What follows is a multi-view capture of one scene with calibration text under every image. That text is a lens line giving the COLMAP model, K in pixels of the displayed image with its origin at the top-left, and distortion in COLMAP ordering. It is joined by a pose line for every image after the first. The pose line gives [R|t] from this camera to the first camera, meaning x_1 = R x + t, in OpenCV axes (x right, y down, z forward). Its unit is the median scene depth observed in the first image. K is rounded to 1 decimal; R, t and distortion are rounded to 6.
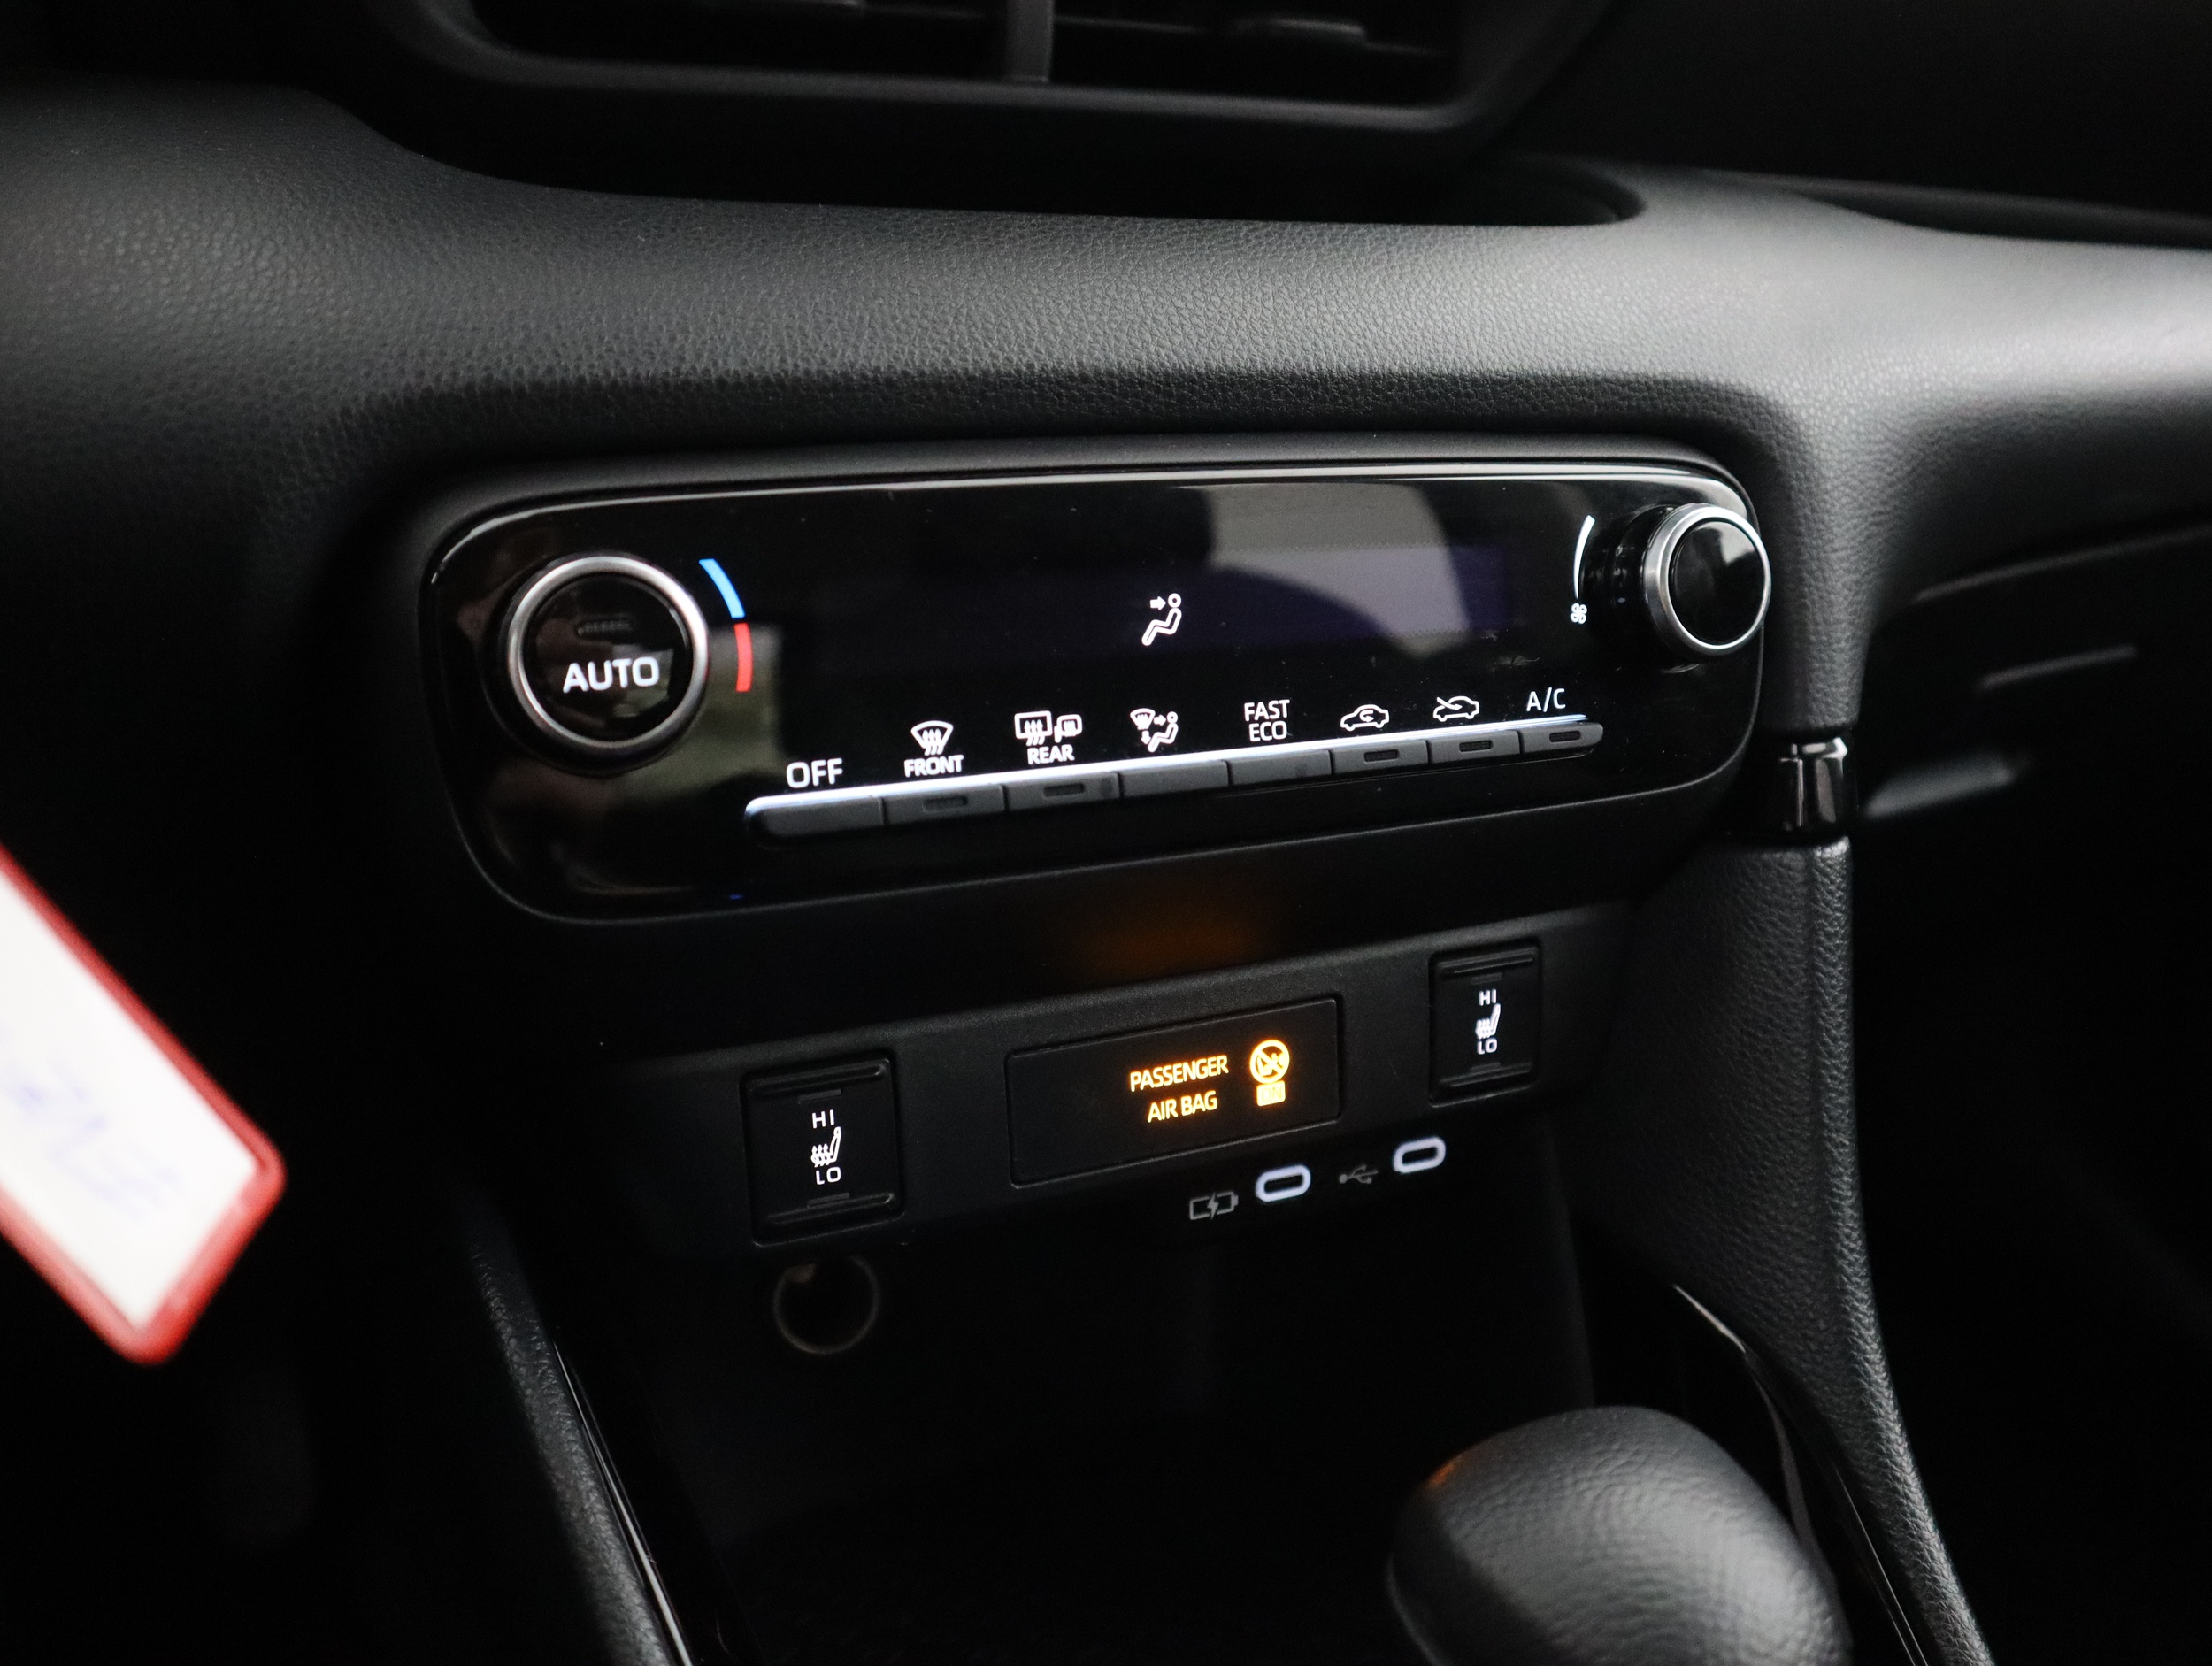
lens RADIAL K [[1777.8, 0, 1072.4], [0, 1777.8, 825.7], [0, 0, 1]] dist [-0.132024, 0.099854]
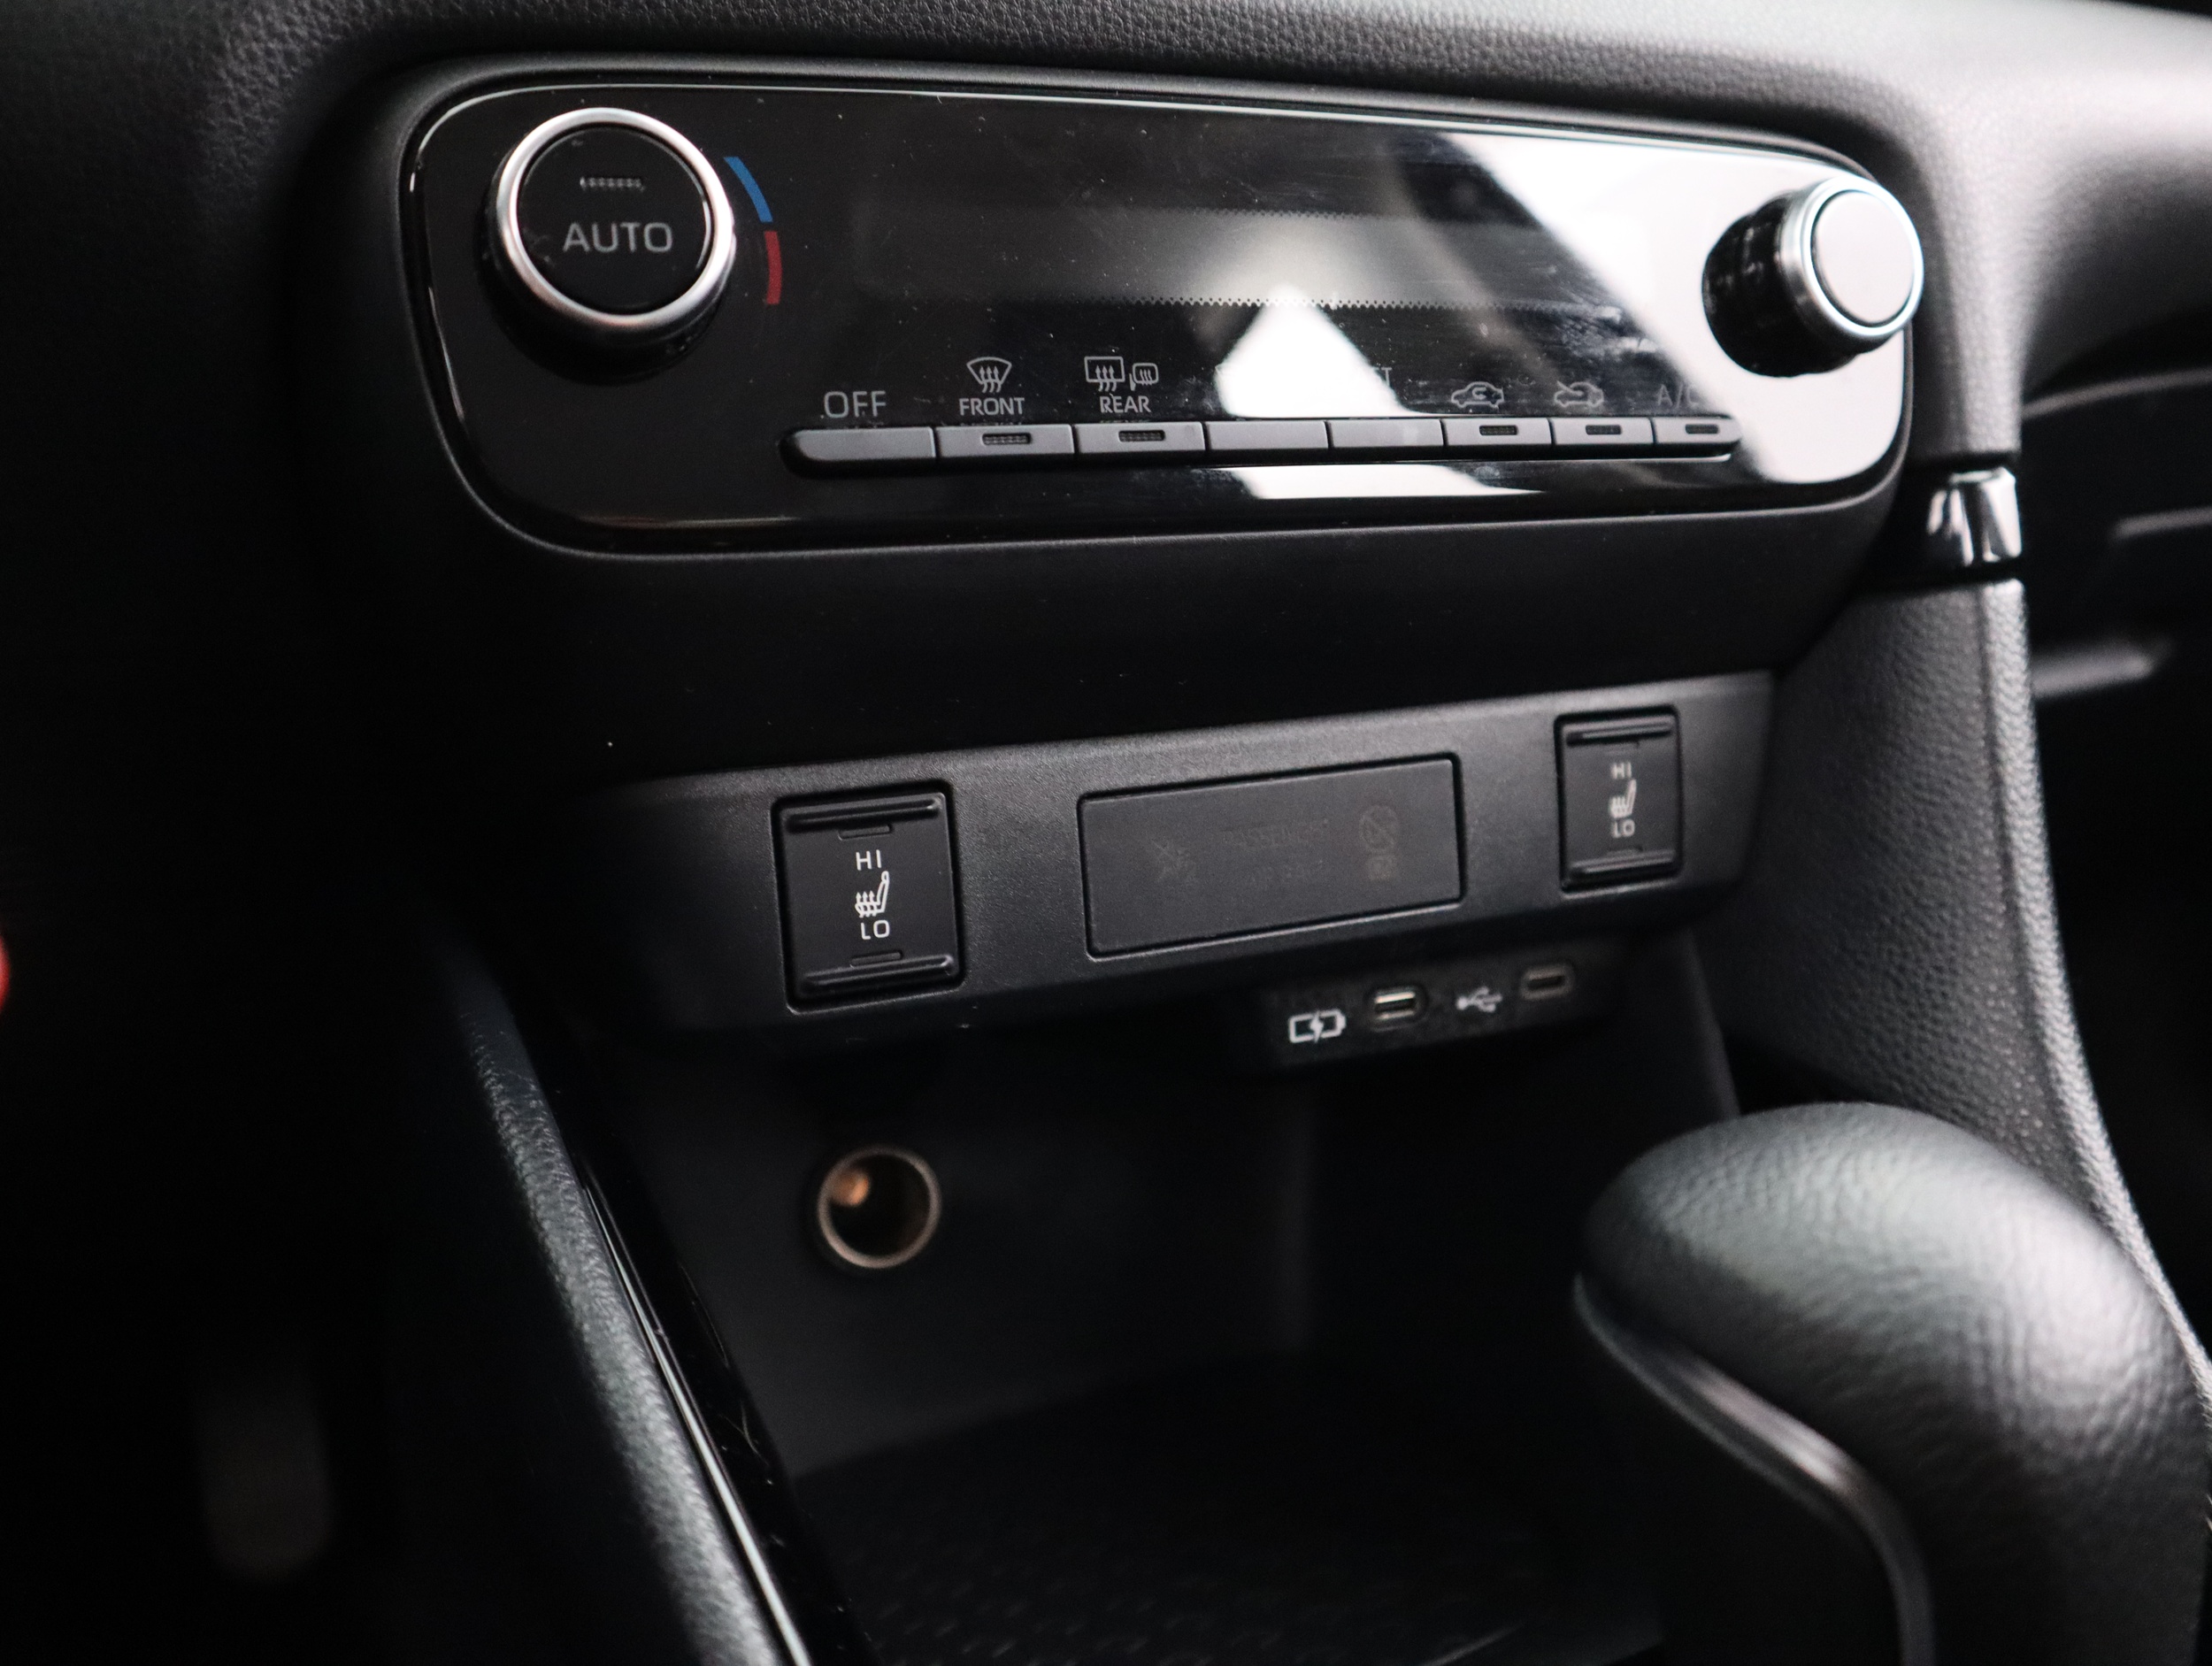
lens RADIAL K [[1777.8, 0, 1072.4], [0, 1777.8, 825.7], [0, 0, 1]] dist [-0.132024, 0.099854]
pose [[0.999358, -0.023586, -0.026959, -0.018180], [0.021509, 0.996959, -0.074896, 0.215347], [0.028644, 0.074268, 0.996827, 0.139620]]
